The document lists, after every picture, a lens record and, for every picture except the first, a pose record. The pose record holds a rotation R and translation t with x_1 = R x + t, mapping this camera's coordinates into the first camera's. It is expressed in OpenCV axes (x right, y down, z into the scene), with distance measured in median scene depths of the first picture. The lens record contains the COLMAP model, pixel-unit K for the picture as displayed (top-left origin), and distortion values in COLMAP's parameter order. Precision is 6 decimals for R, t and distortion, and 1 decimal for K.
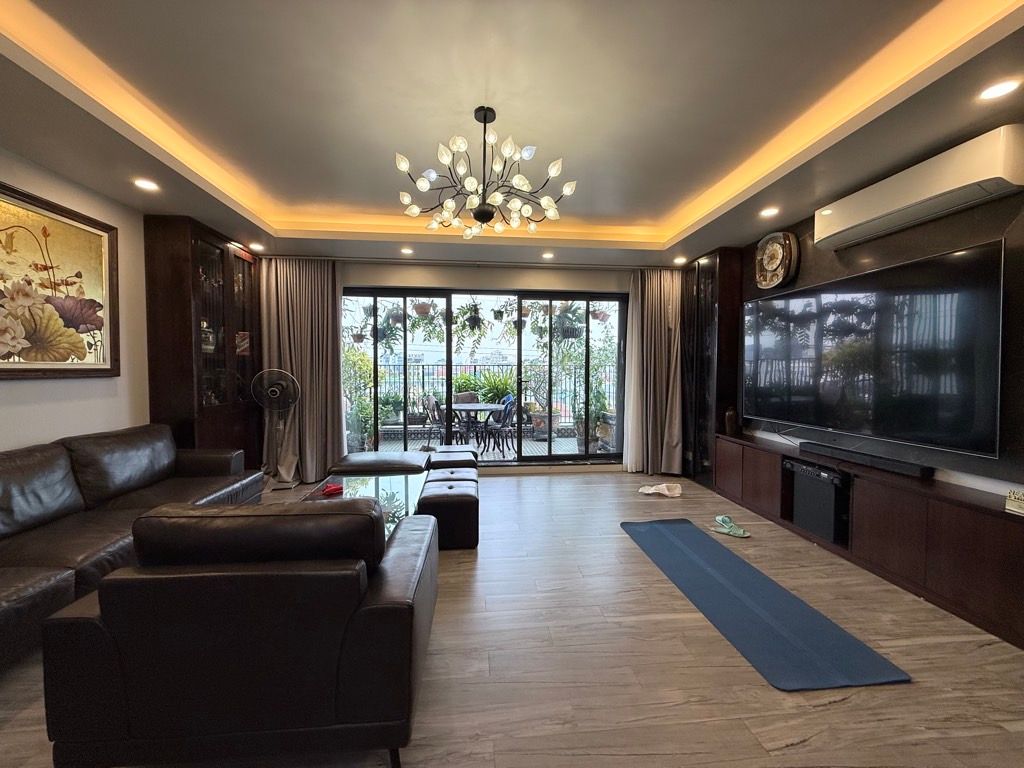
lens RADIAL K [[408.8, 0, 507.4], [0, 408.8, 383.7], [0, 0, 1]] dist [-0.000984, 0.000421]
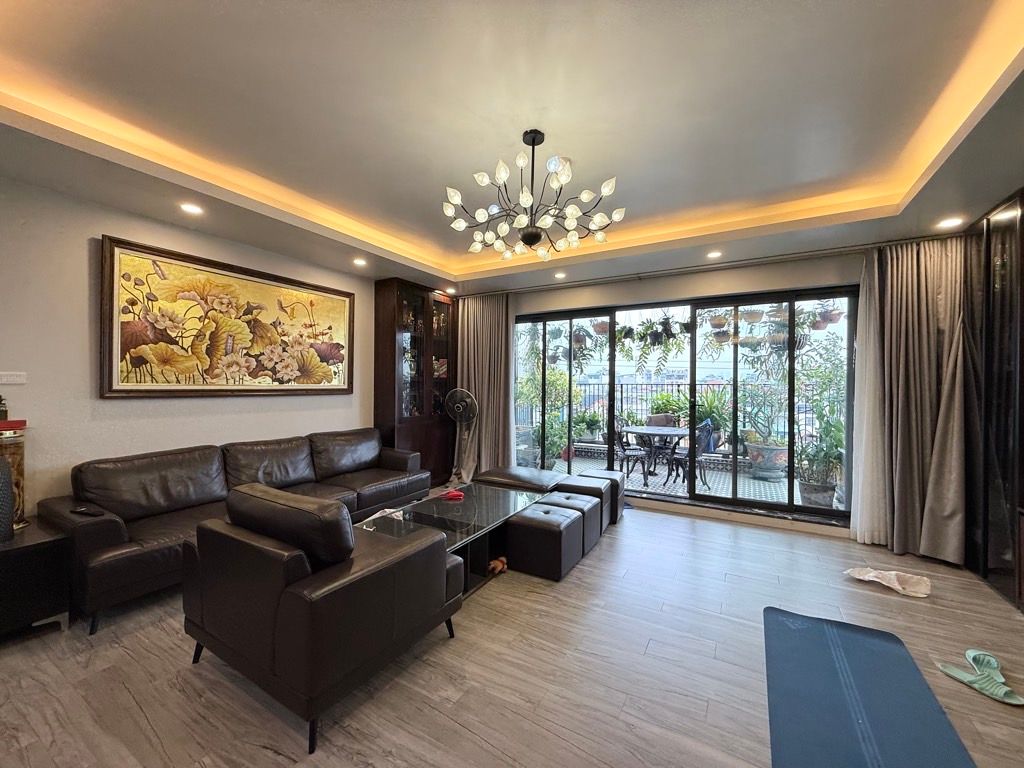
lens RADIAL K [[408.8, 0, 506.1], [0, 408.8, 383.2], [0, 0, 1]] dist [-0.000984, 0.000421]
pose [[0.809015, 0.000480, -0.587788, 0.270231], [-0.025188, 0.999109, -0.033852, -0.015407], [0.587248, 0.042192, 0.808306, 0.104768]]
